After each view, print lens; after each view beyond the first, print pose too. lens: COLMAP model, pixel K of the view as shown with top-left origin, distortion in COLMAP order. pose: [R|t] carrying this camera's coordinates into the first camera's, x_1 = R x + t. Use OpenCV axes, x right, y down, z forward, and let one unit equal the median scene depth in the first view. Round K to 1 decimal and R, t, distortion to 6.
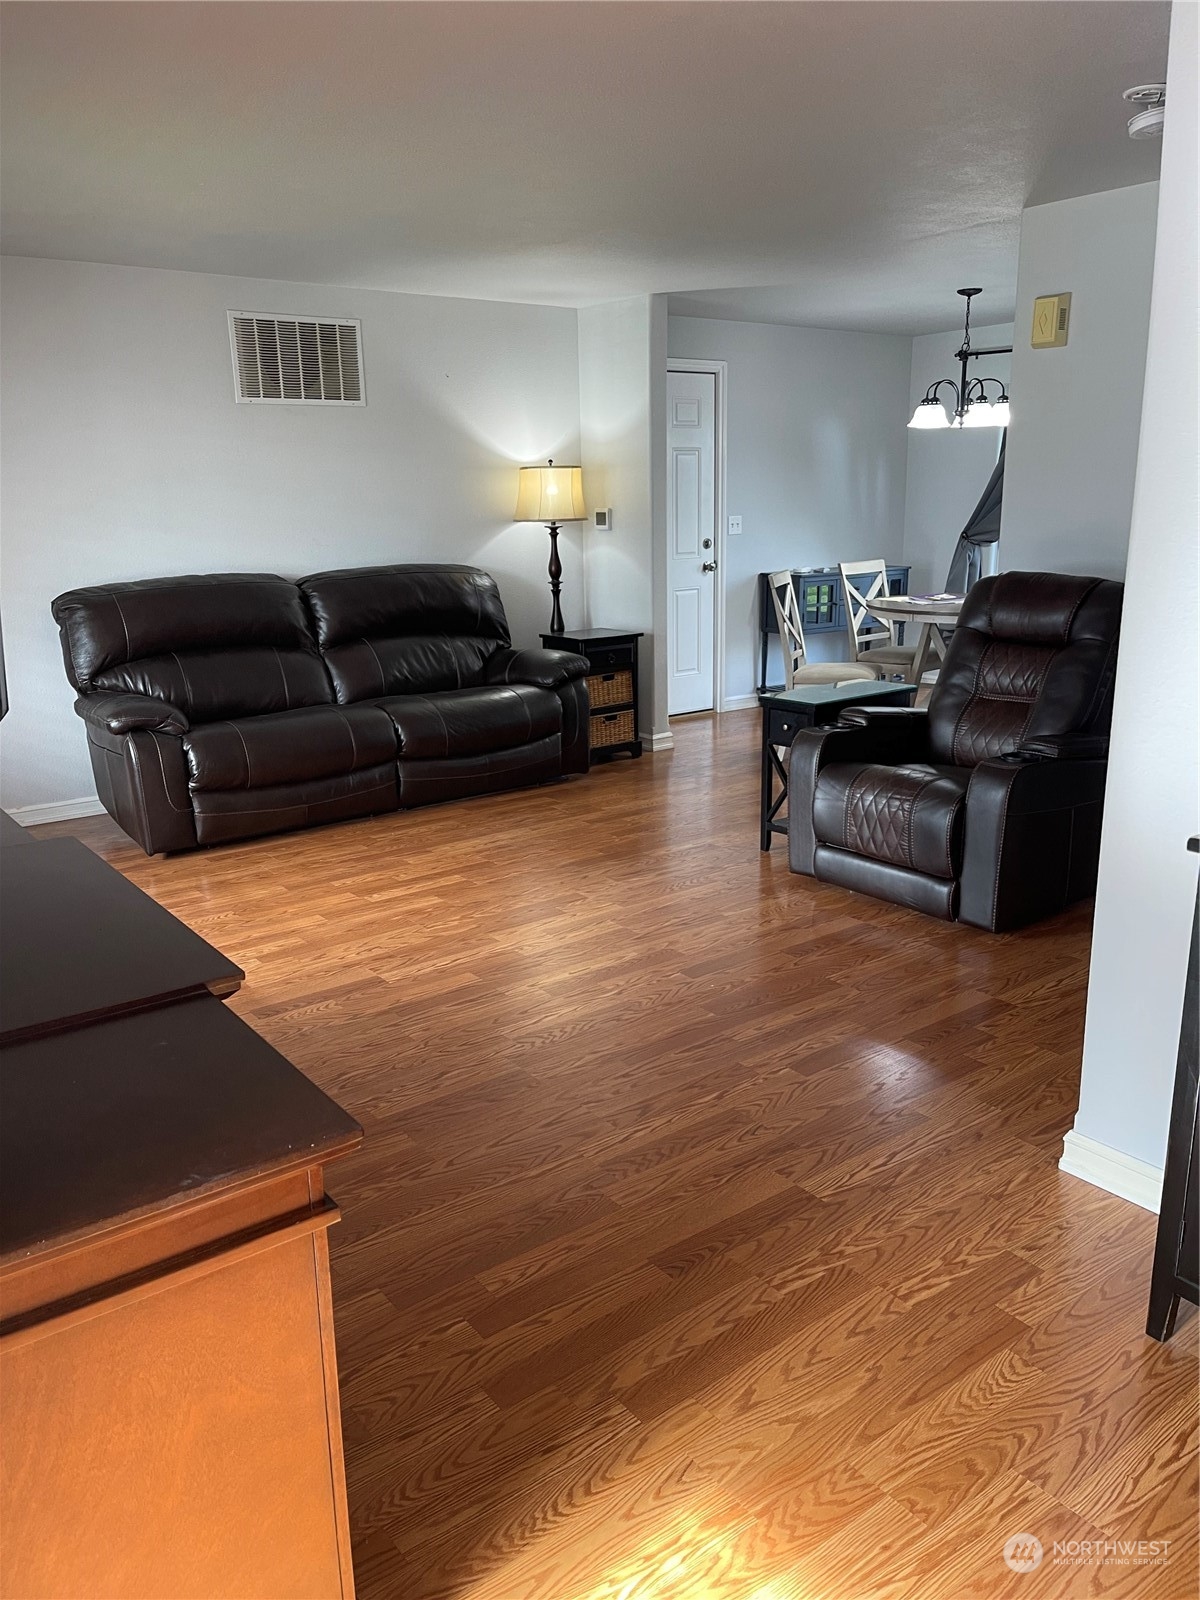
lens RADIAL K [[1204.5, 0, 603.5], [0, 1204.5, 806.2], [0, 0, 1]] dist [0.048797, -0.038191]
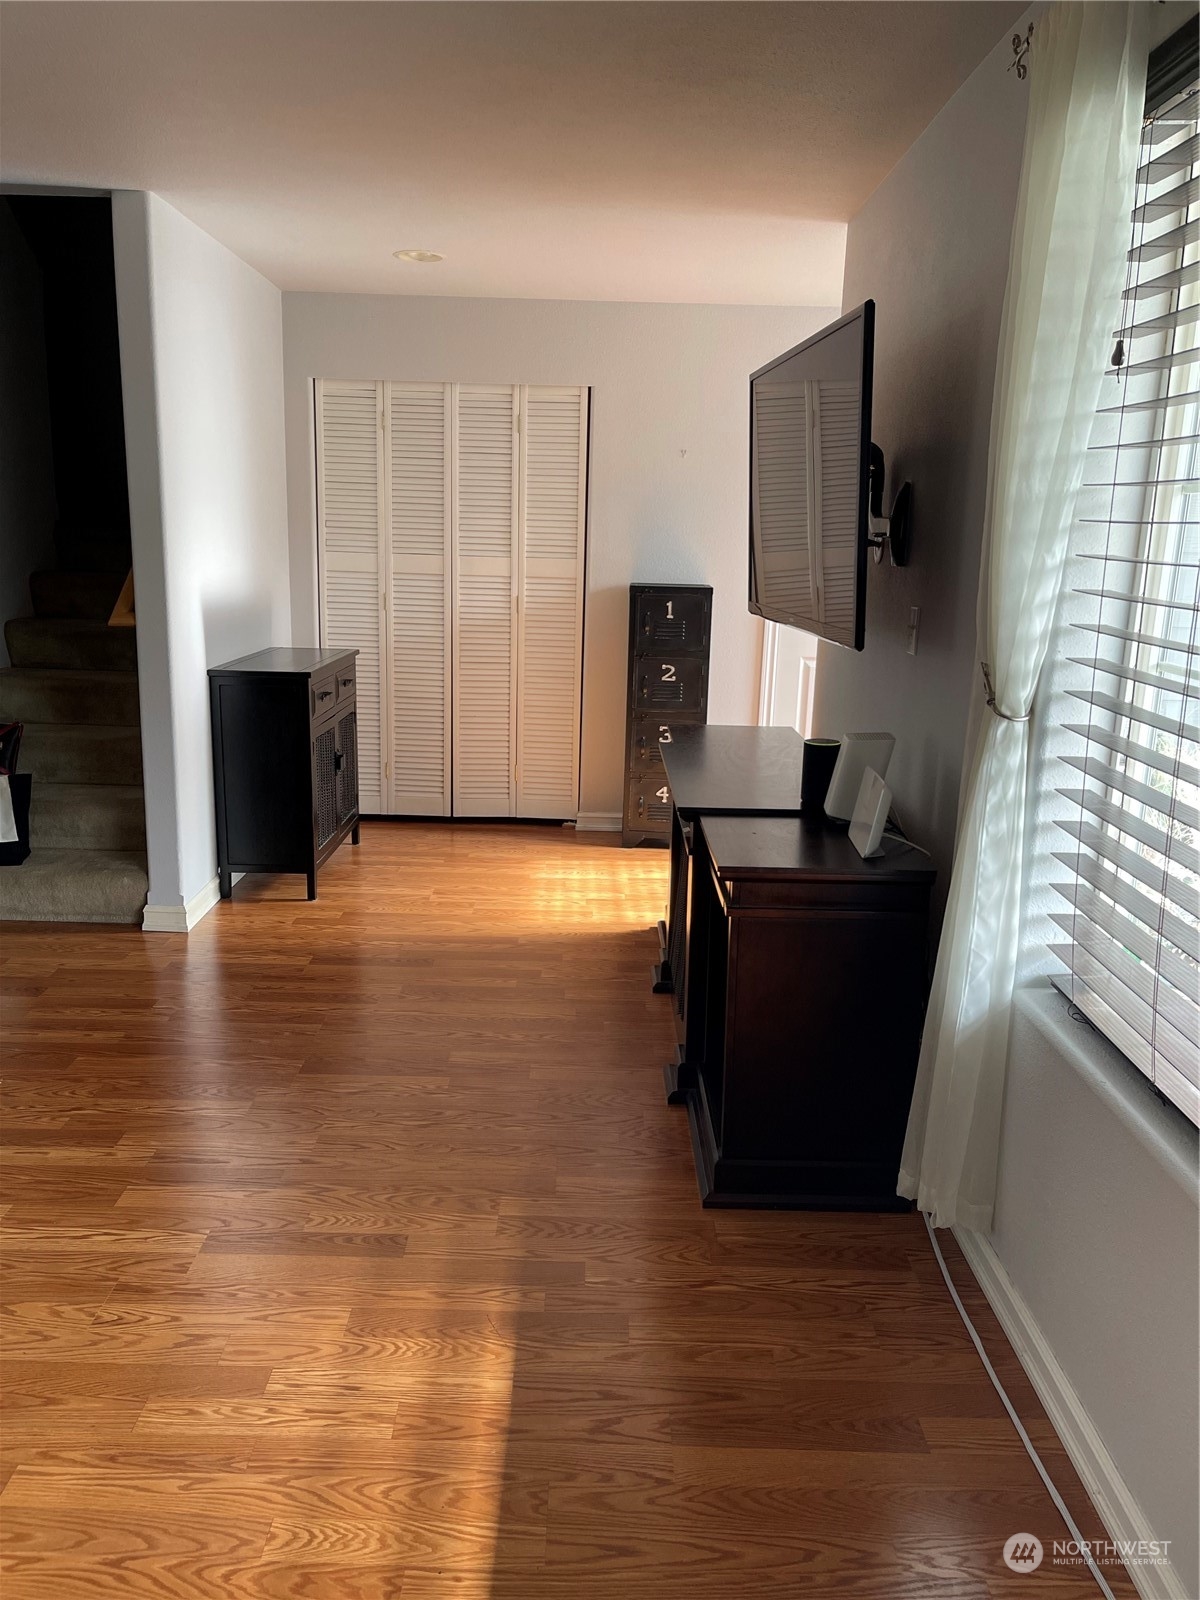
lens RADIAL K [[1204.5, 0, 602.4], [0, 1204.5, 804.2], [0, 0, 1]] dist [0.048797, -0.038191]
pose [[-0.798601, -0.137698, 0.585898, -1.350360], [0.140083, 0.904216, 0.403448, -0.591011], [-0.585332, 0.404268, -0.702818, 2.350685]]
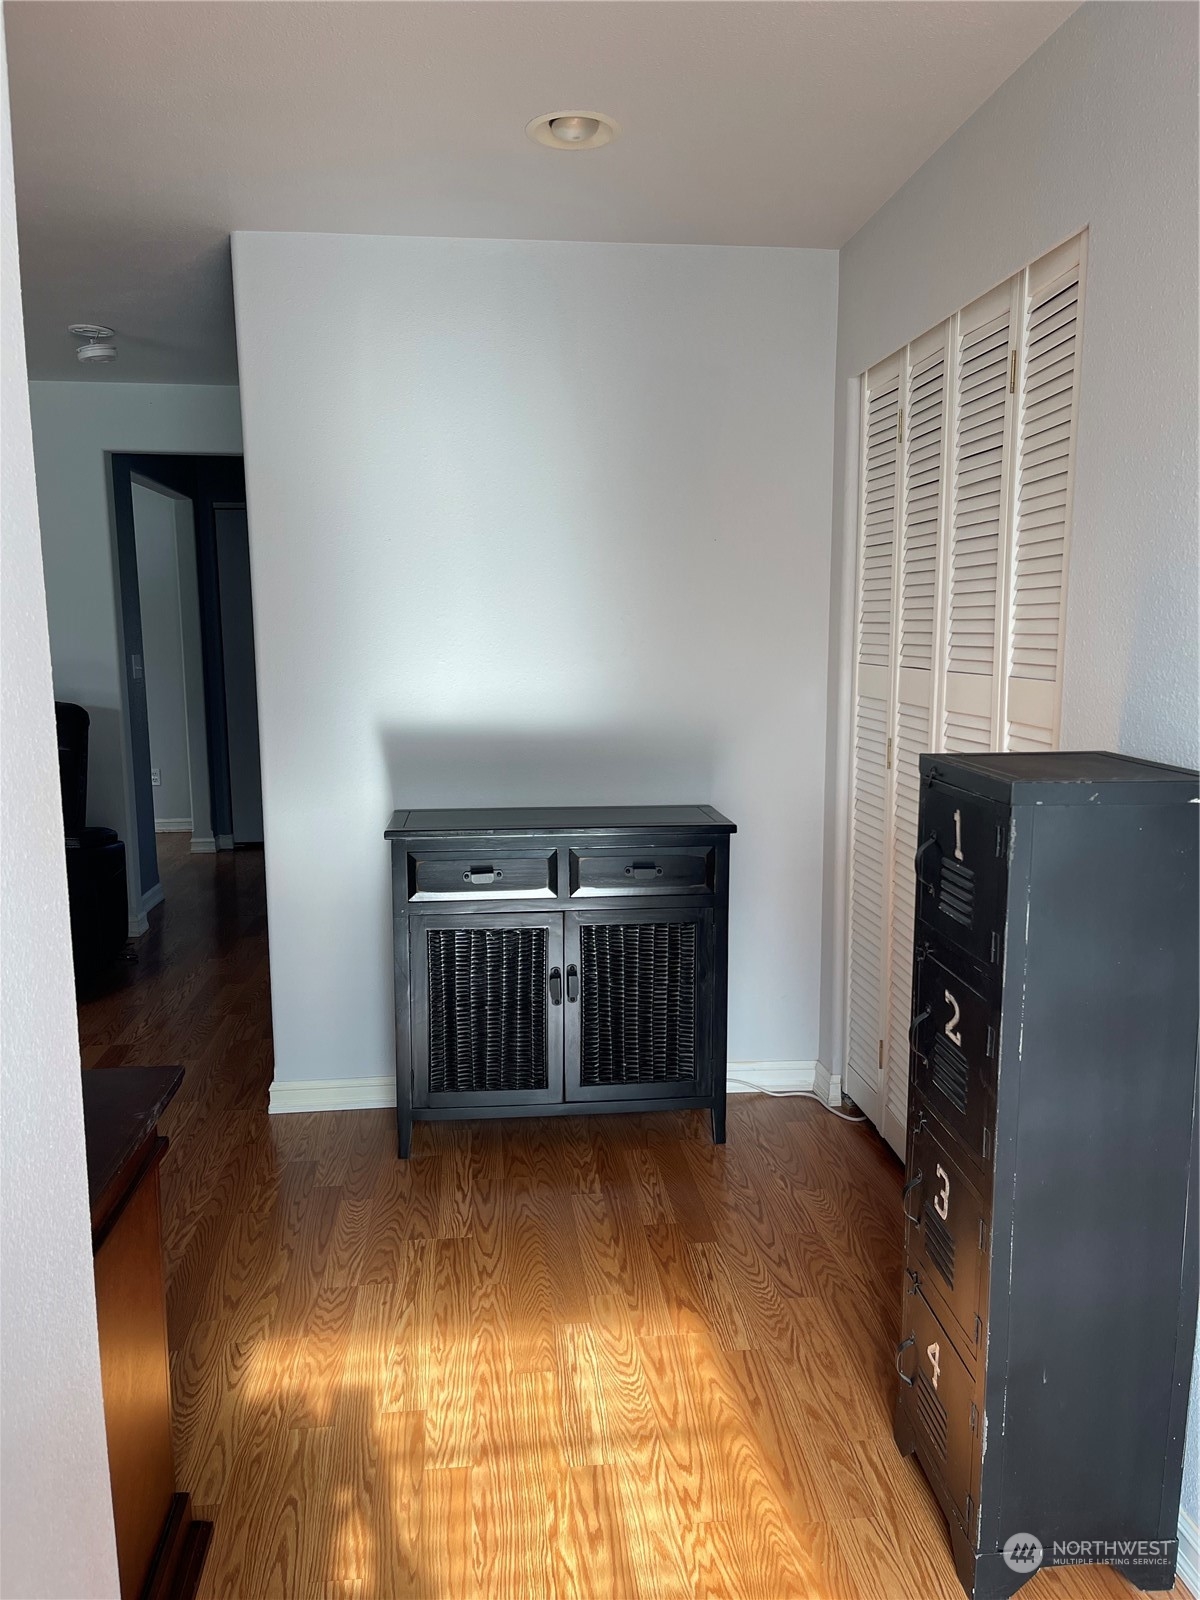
lens RADIAL K [[1204.5, 0, 595.0], [0, 1204.5, 799.7], [0, 0, 1]] dist [0.048797, -0.038191]
pose [[0.523162, -0.106826, 0.845511, -0.720587], [0.212129, 0.977211, -0.007790, 0.059752], [-0.825410, 0.183433, 0.533901, -0.108349]]
